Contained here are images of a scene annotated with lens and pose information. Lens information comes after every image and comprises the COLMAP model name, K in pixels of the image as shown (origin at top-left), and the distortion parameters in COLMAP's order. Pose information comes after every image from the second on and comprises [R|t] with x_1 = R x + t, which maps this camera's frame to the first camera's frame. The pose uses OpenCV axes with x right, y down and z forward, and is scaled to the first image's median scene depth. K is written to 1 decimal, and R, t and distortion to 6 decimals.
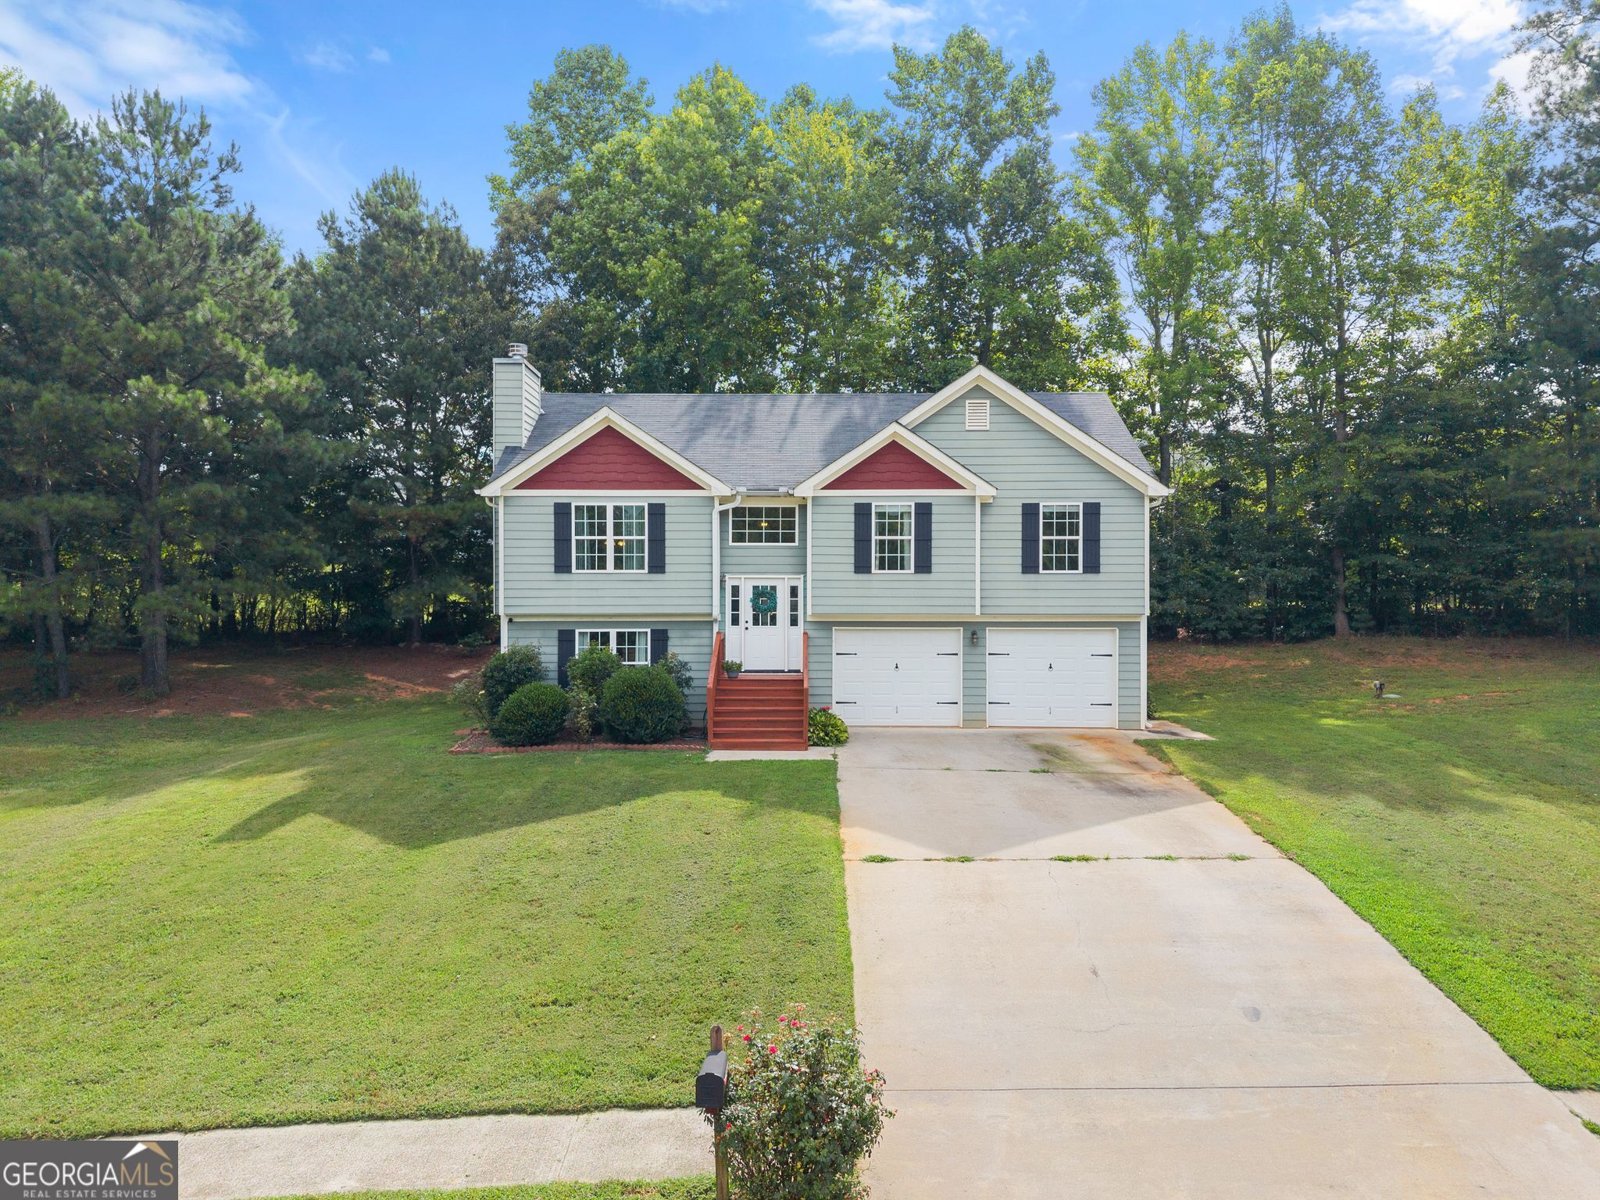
lens RADIAL K [[1068.4, 0, 792.3], [0, 1068.4, 599.9], [0, 0, 1]] dist [0.054959, -0.057637]
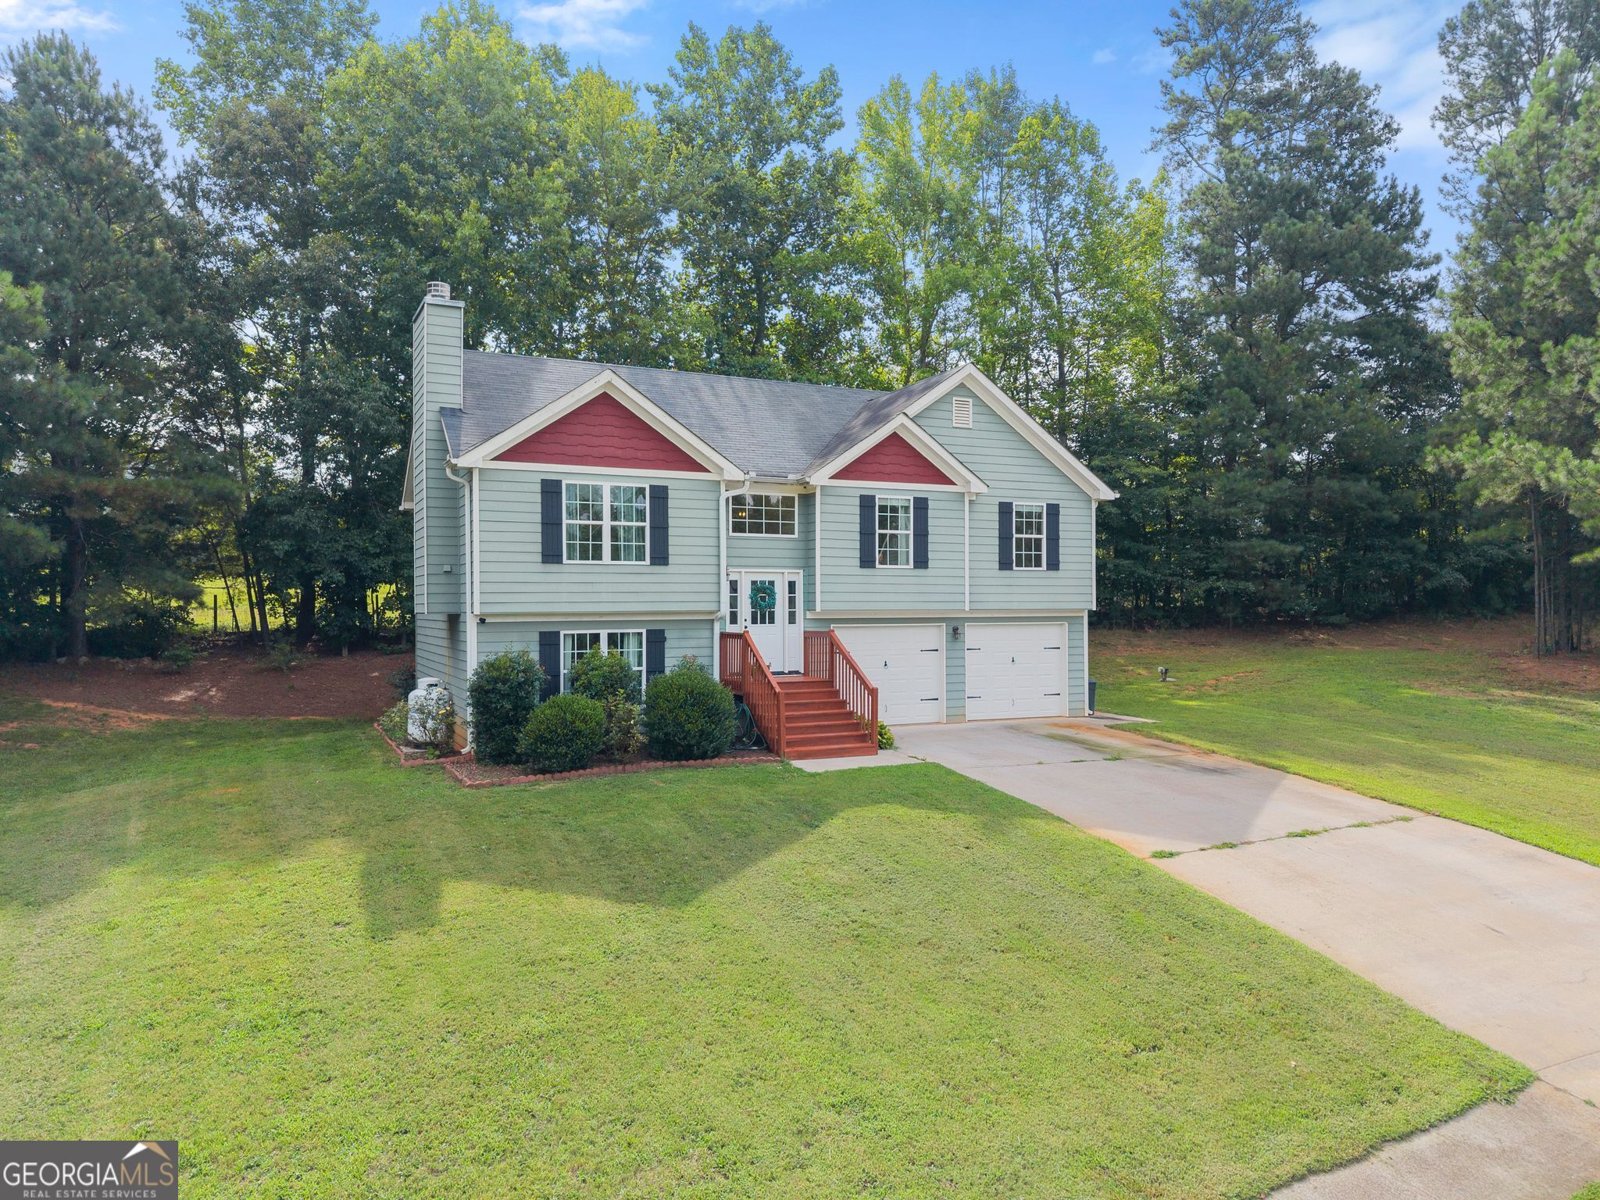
lens RADIAL K [[1068.4, 0, 792.3], [0, 1068.4, 599.9], [0, 0, 1]] dist [0.054959, -0.057637]
pose [[0.896025, -0.001965, 0.444000, -0.418156], [0.003824, 0.999987, -0.003291, 0.006666], [-0.443988, 0.004647, 0.896021, 0.167215]]
